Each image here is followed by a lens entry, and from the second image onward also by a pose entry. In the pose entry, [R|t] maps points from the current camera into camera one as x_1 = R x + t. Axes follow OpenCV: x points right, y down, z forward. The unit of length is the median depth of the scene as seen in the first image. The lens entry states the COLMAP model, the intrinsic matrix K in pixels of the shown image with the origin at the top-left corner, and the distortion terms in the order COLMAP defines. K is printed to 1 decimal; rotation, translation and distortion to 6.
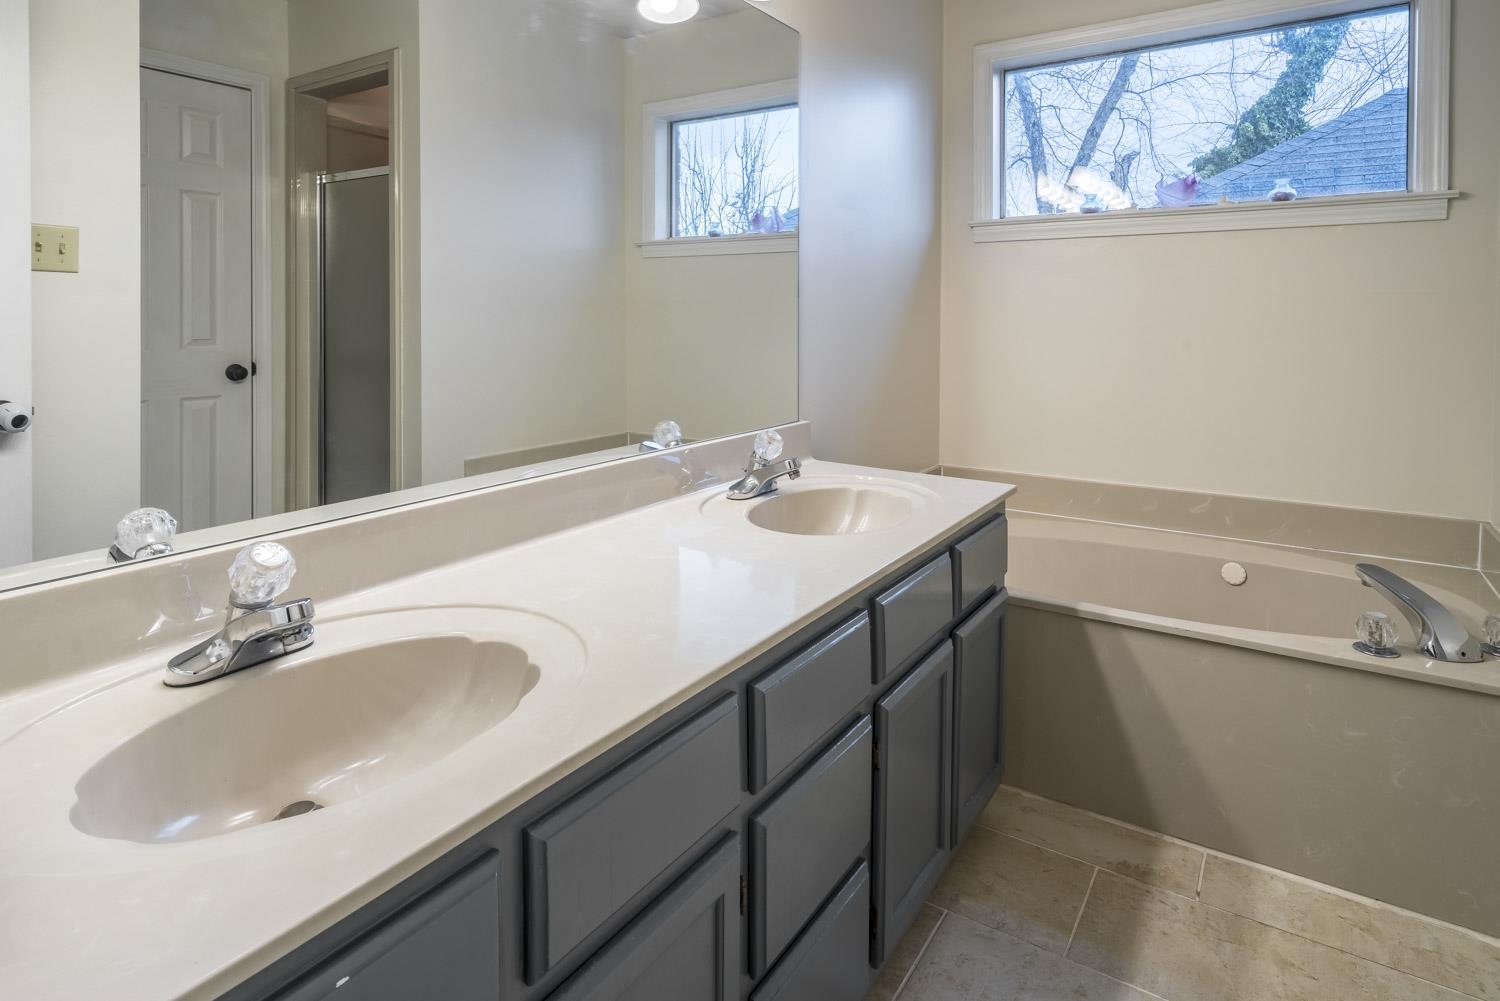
lens RADIAL K [[783.3, 0, 750.0], [0, 783.3, 500.5], [0, 0, 1]] dist [0.001878, 0.000898]
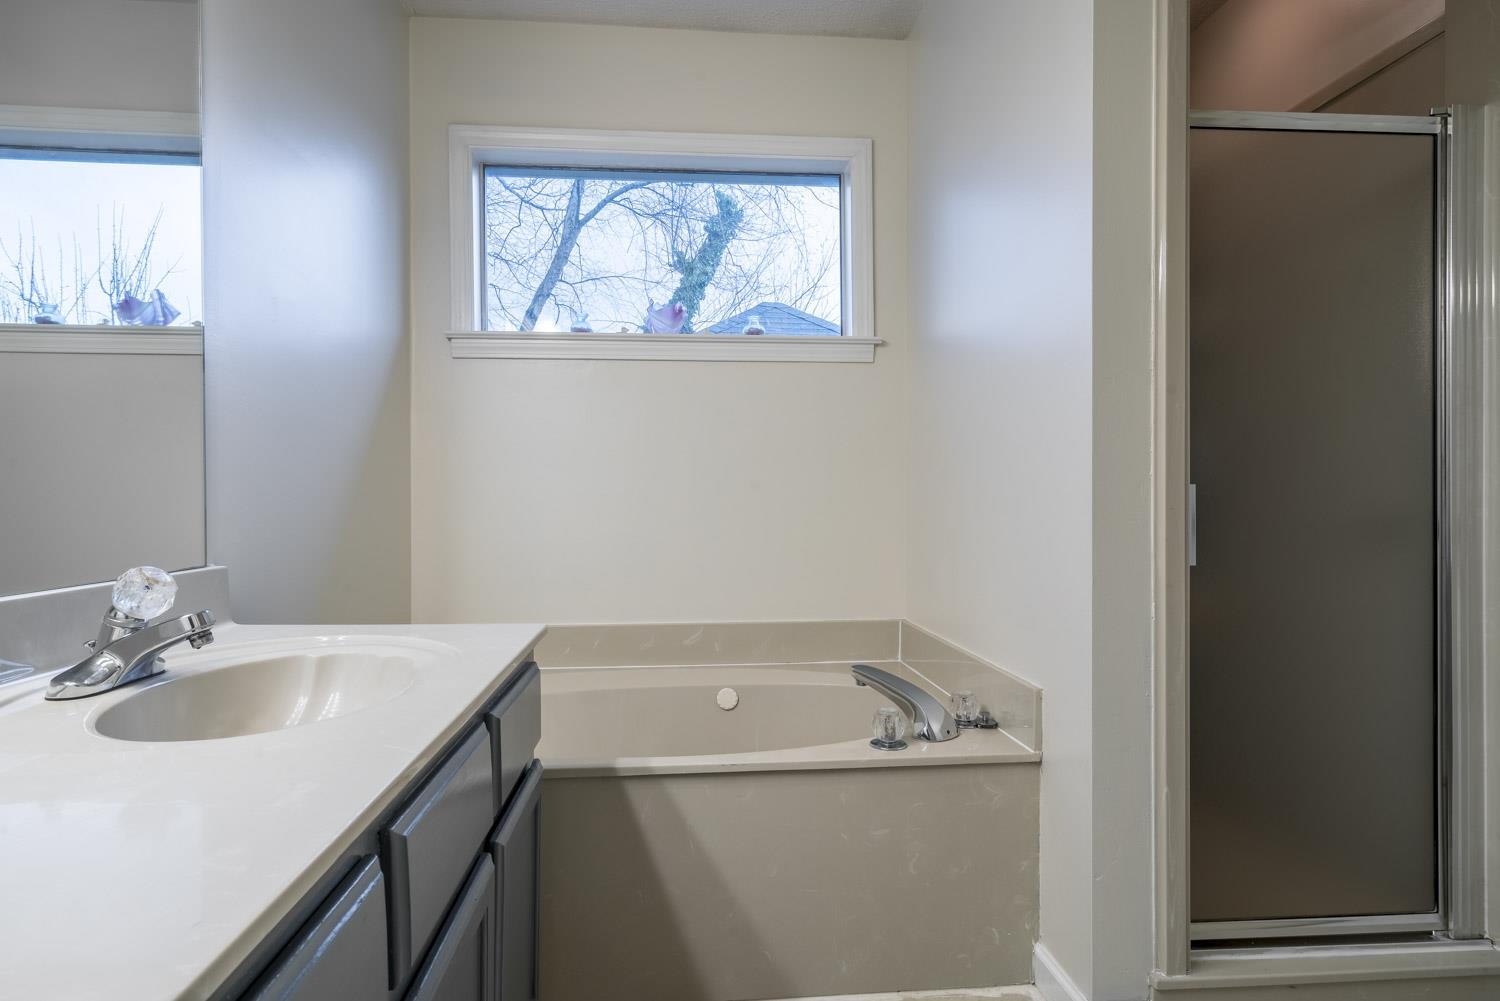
lens RADIAL K [[747.8, 0, 751.8], [0, 747.8, 505.3], [0, 0, 1]] dist [0.000164, 0.000390]
pose [[0.766172, 0.002600, 0.642630, 0.010768], [0.135707, 0.976786, -0.165748, 0.016769], [-0.628143, 0.214201, 0.748033, 0.263154]]
